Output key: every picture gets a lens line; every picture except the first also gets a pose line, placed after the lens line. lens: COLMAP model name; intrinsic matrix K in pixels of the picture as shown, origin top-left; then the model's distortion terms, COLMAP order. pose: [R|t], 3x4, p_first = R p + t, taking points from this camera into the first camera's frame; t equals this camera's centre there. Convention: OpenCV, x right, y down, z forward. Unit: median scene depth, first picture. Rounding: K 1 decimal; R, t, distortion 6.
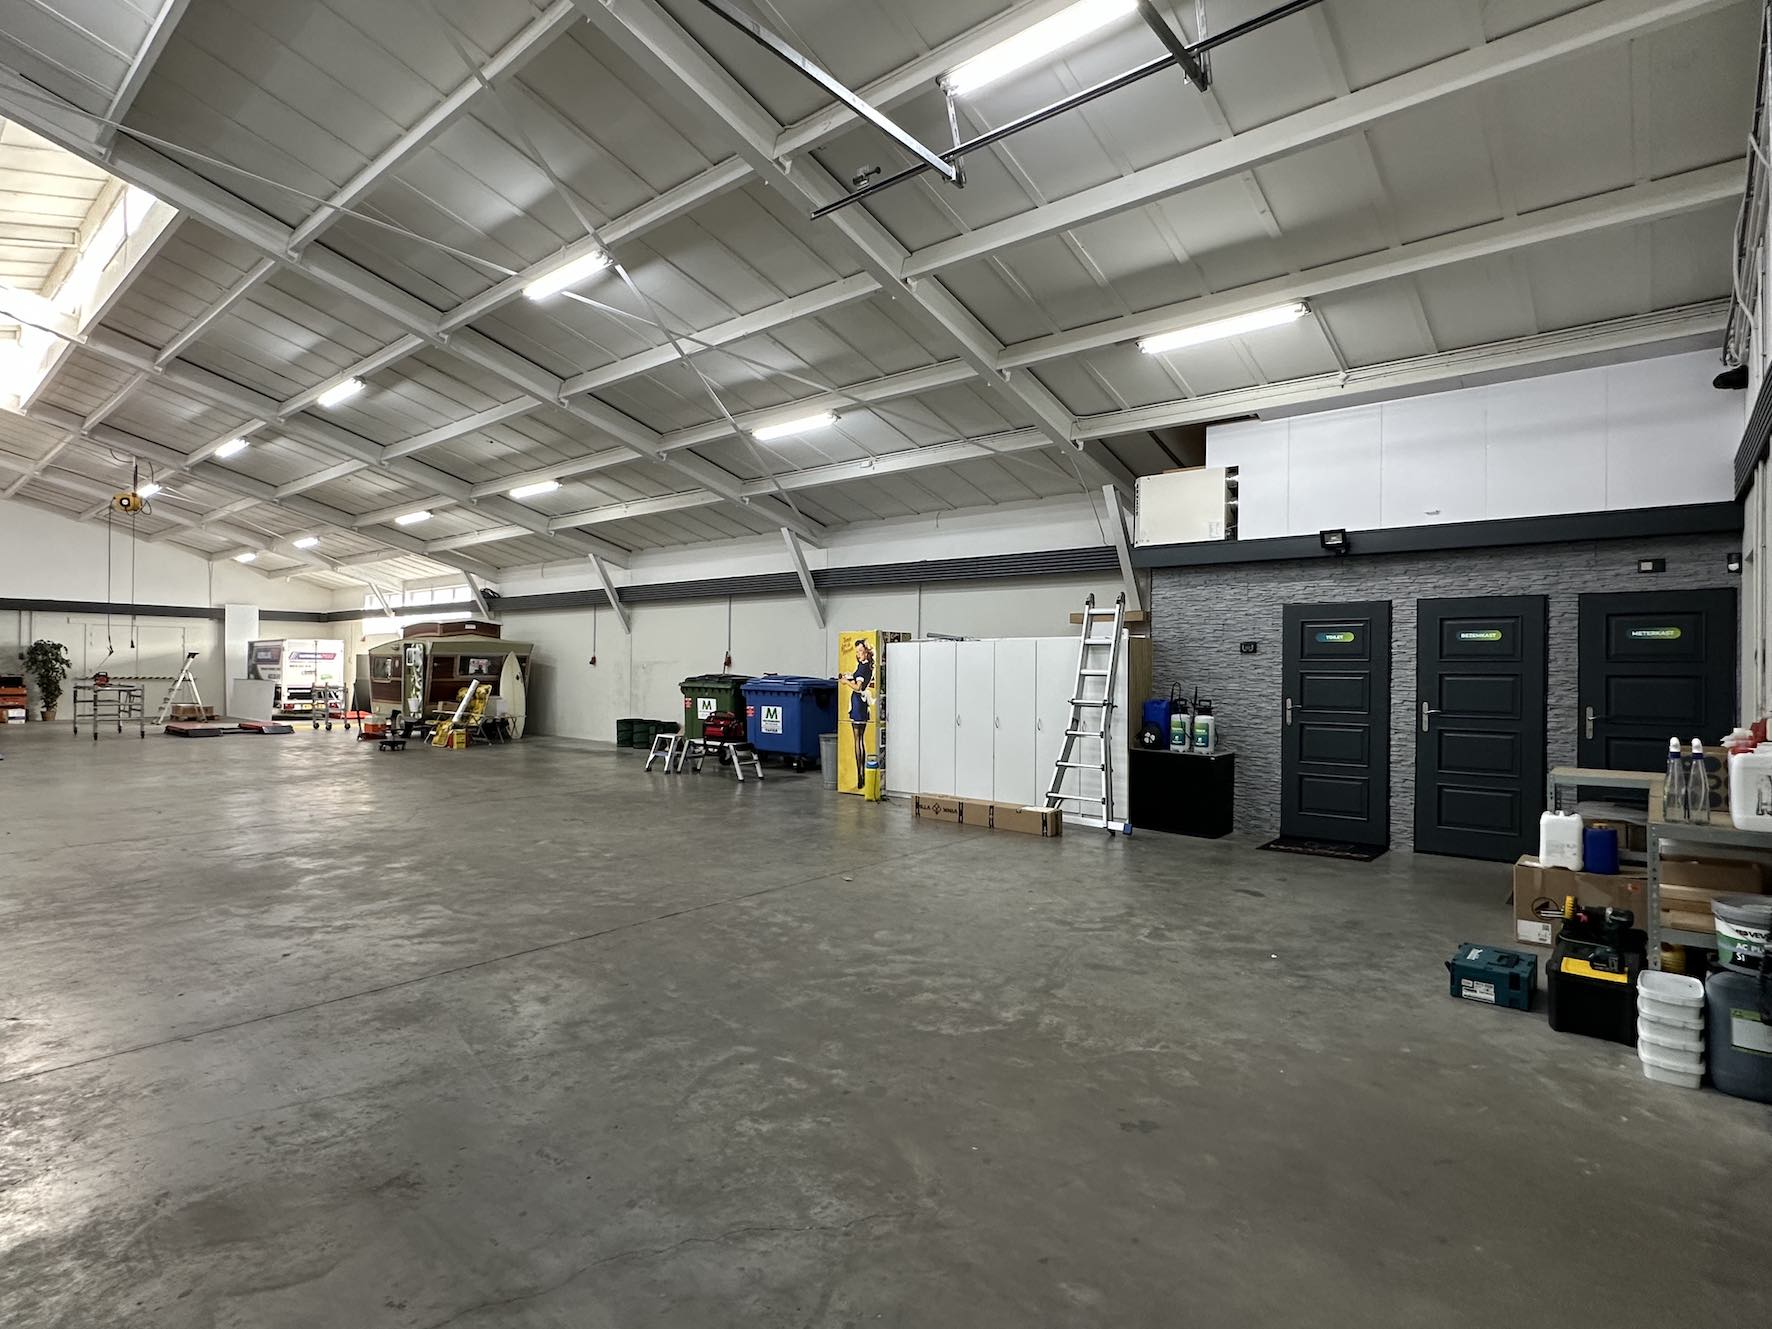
lens RADIAL K [[891.8, 0, 886.0], [0, 891.8, 664.5], [0, 0, 1]] dist [-0.000358, -0.000035]
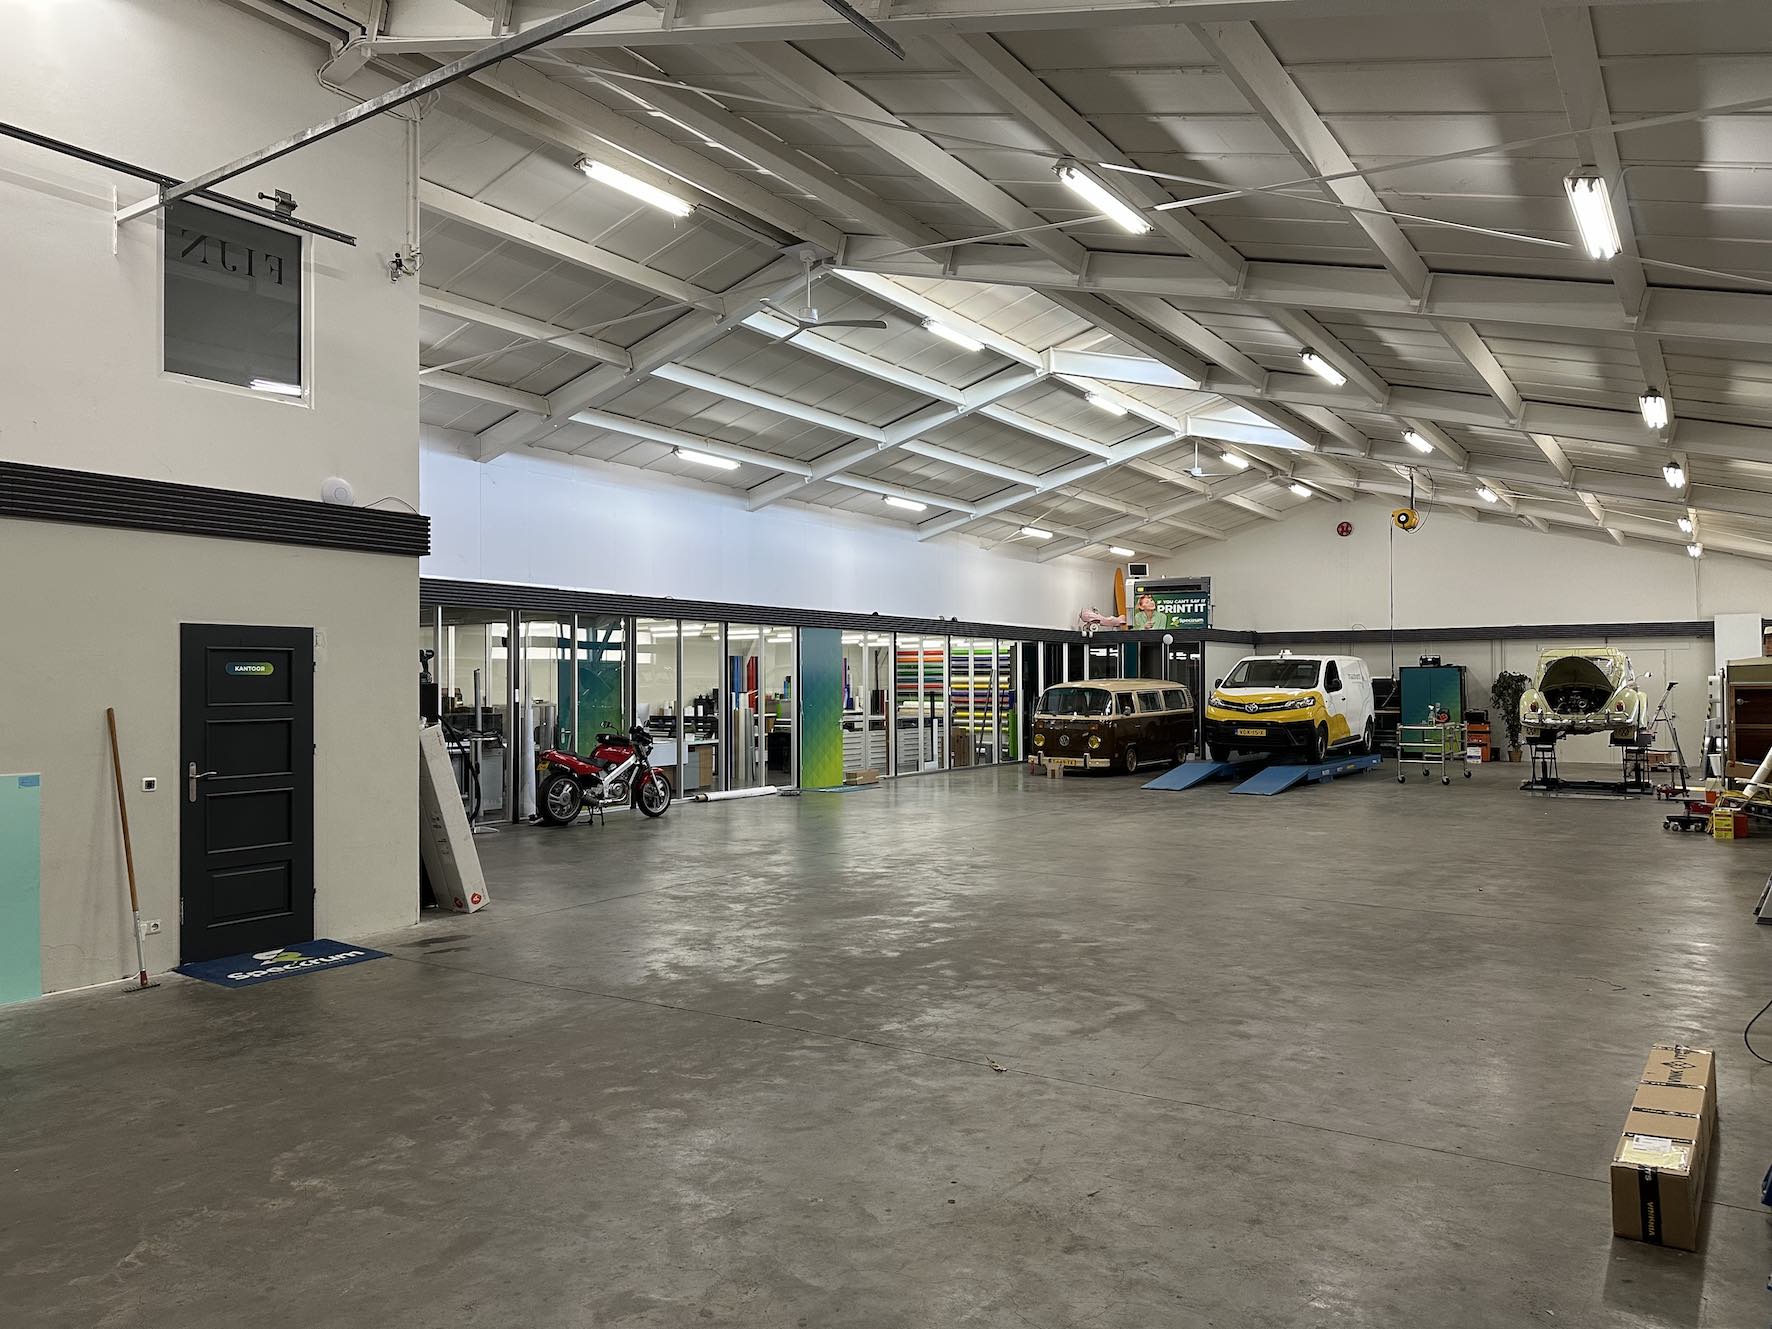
lens RADIAL K [[1245.9, 0, 886.0], [0, 1245.9, 664.5], [0, 0, 1]] dist [0.108658, -0.133673]
pose [[0.107415, -0.026389, -0.993864, 1.111291], [0.006215, 0.999646, -0.025871, -0.023962], [0.994195, -0.003397, 0.107541, 1.172113]]
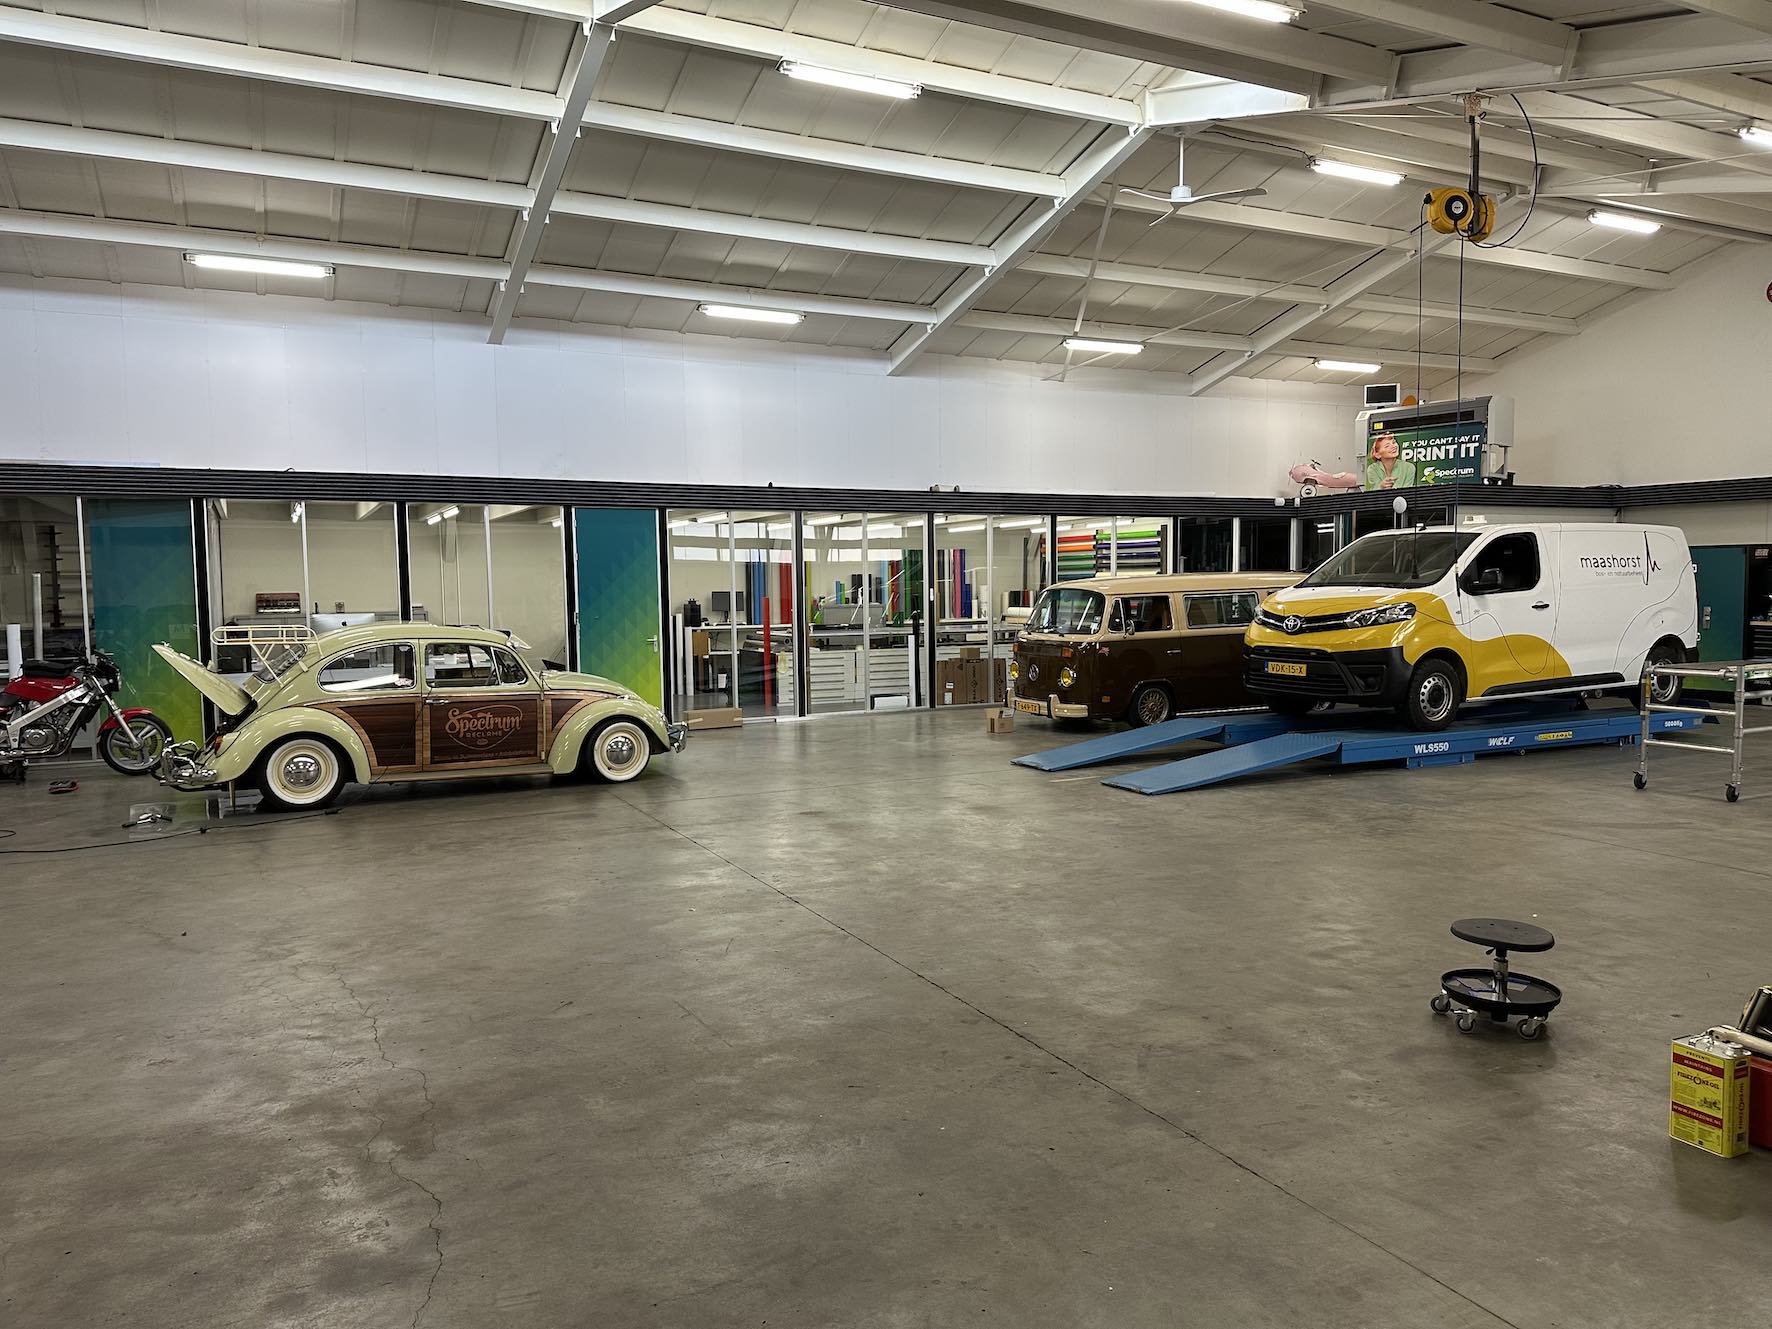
lens RADIAL K [[1219.9, 0, 886.0], [0, 1219.9, 664.5], [0, 0, 1]] dist [0.164293, -0.237850]
pose [[-0.409469, 0.052078, -0.910836, -0.698552], [0.008877, 0.998550, 0.053102, -0.033172], [0.912281, 0.013658, -0.409337, 3.233886]]
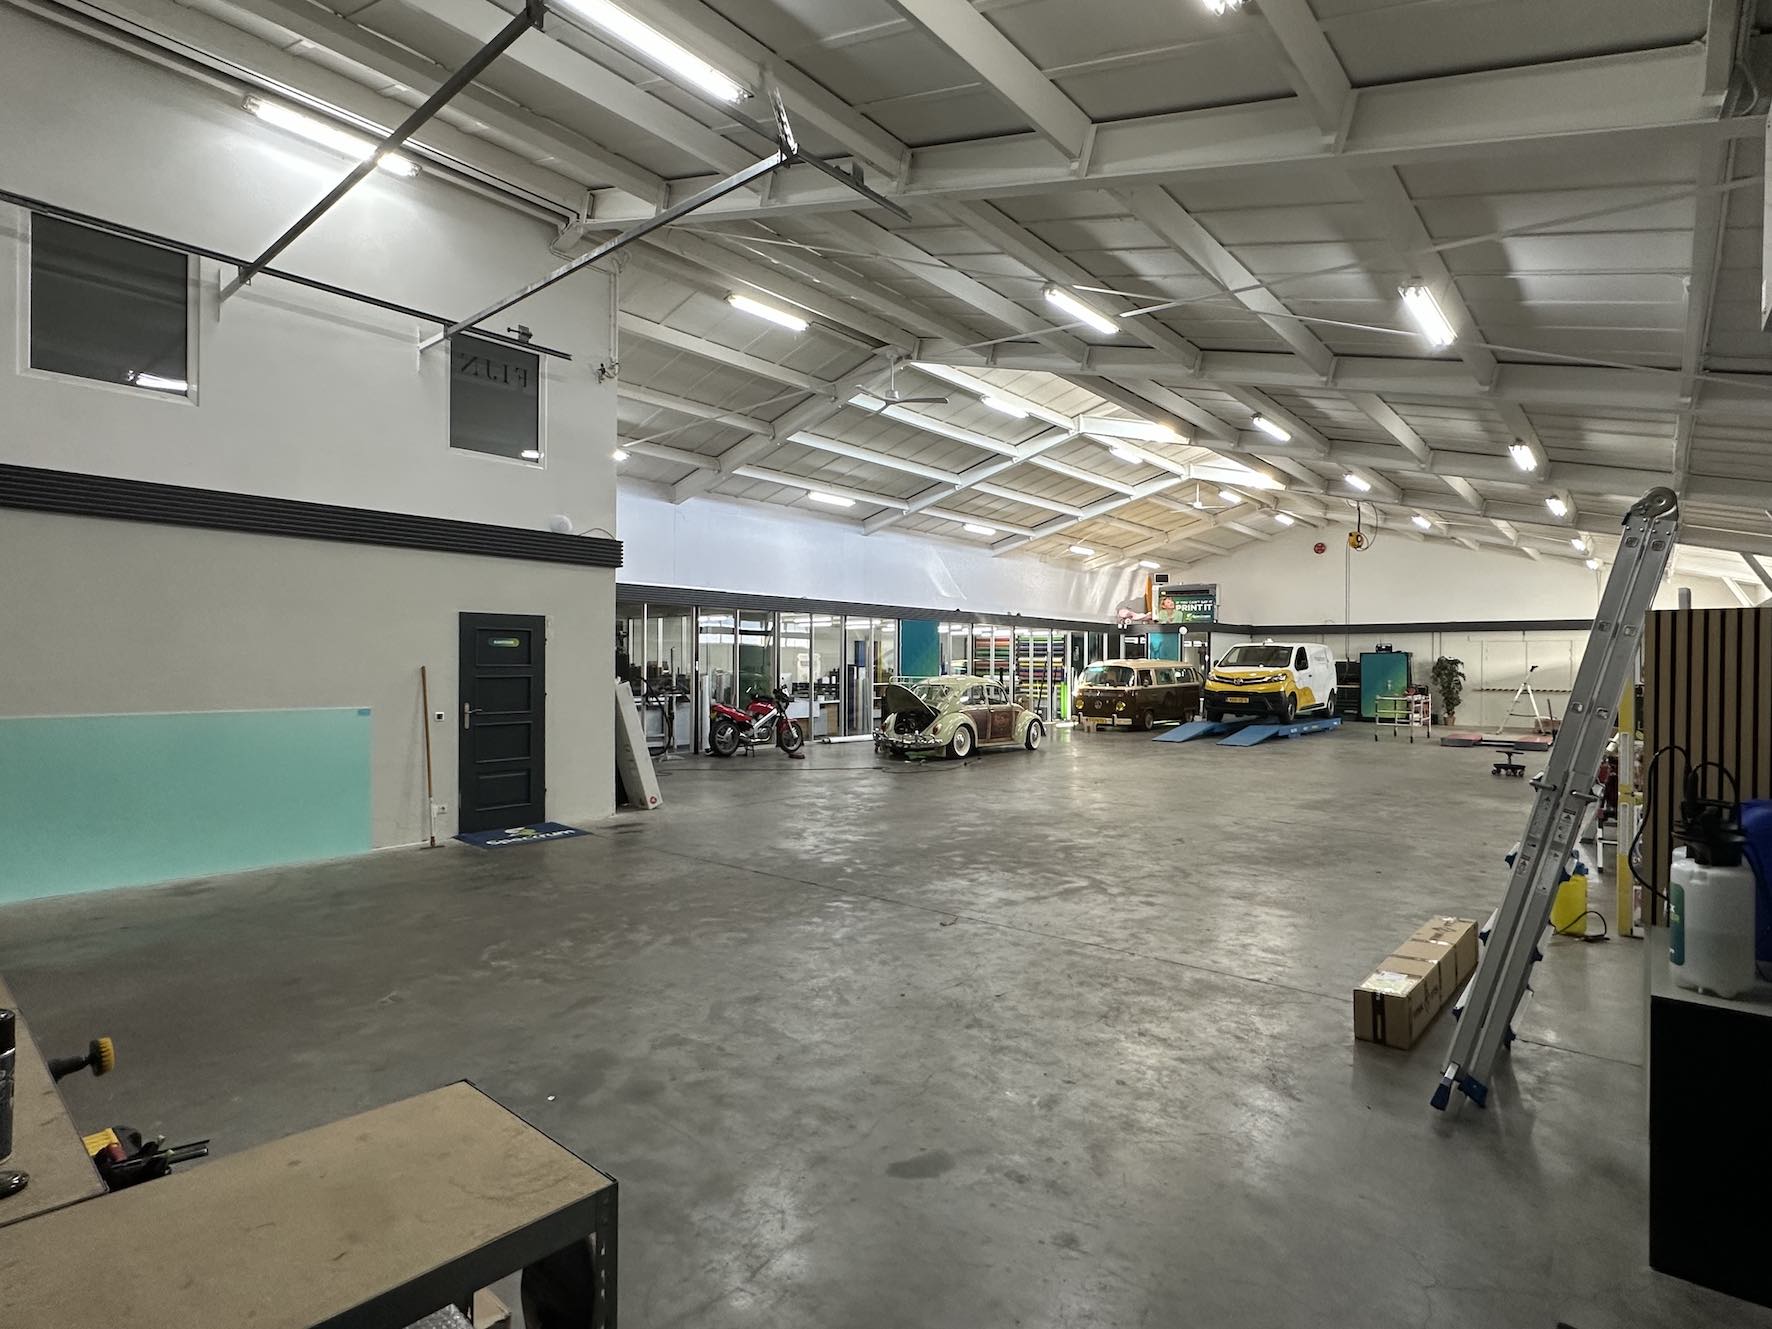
lens RADIAL K [[919.6, 0, 886.0], [0, 919.6, 664.5], [0, 0, 1]] dist [0.000492, -0.000144]
pose [[-0.007906, -0.010314, -0.999916, 1.192672], [-0.004480, 0.999937, -0.010279, -0.006562], [0.999959, 0.004399, -0.007952, 1.302888]]
